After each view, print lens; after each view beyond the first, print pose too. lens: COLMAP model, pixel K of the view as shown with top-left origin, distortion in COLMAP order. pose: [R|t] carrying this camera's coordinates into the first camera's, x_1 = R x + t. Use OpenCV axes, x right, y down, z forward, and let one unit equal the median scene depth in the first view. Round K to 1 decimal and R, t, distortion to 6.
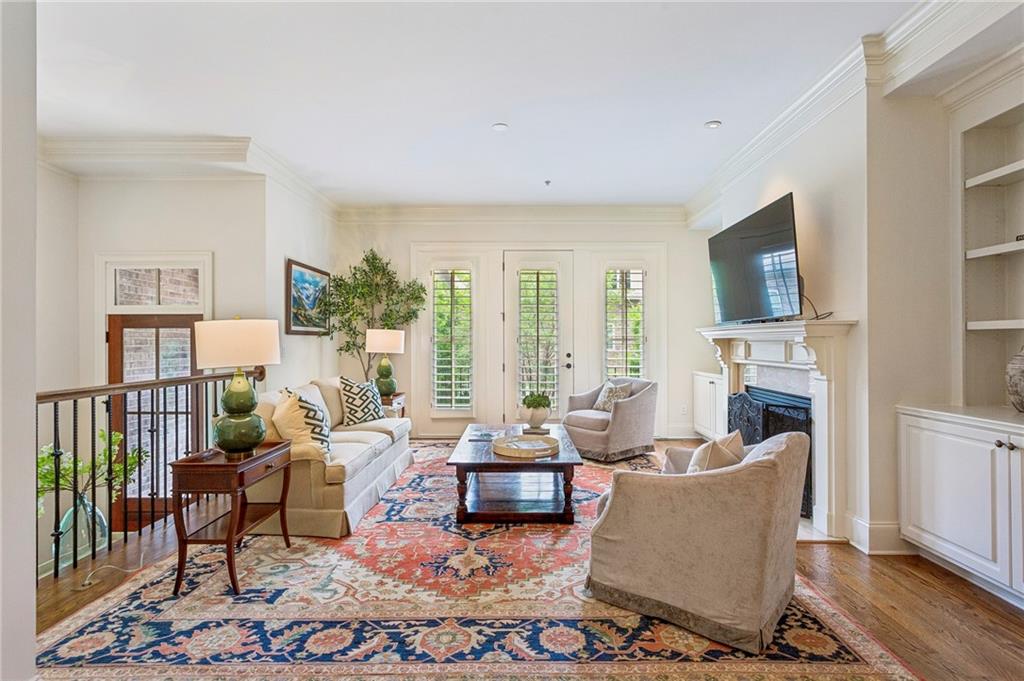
lens RADIAL K [[485.3, 0, 510.4], [0, 485.3, 337.5], [0, 0, 1]] dist [-0.000059, 0.001961]
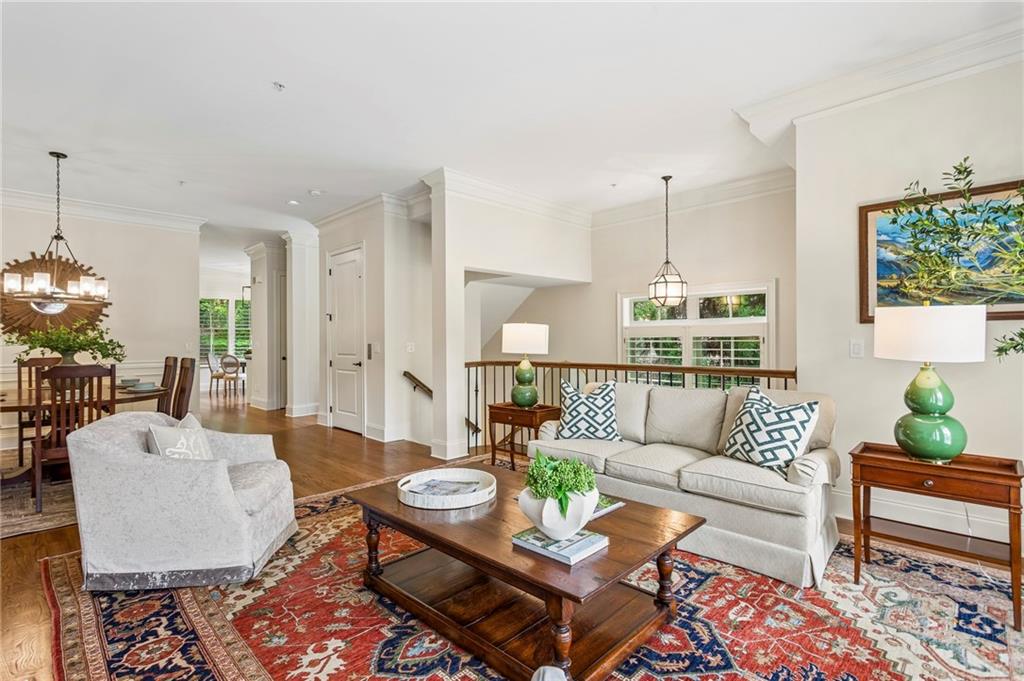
lens RADIAL K [[485.3, 0, 508.2], [0, 485.3, 342.3], [0, 0, 1]] dist [-0.000059, 0.001961]
pose [[-0.683080, 0.001865, -0.730341, 0.712316], [0.001492, 0.999998, 0.001159, 0.023010], [0.730342, -0.000298, -0.683082, 2.291649]]
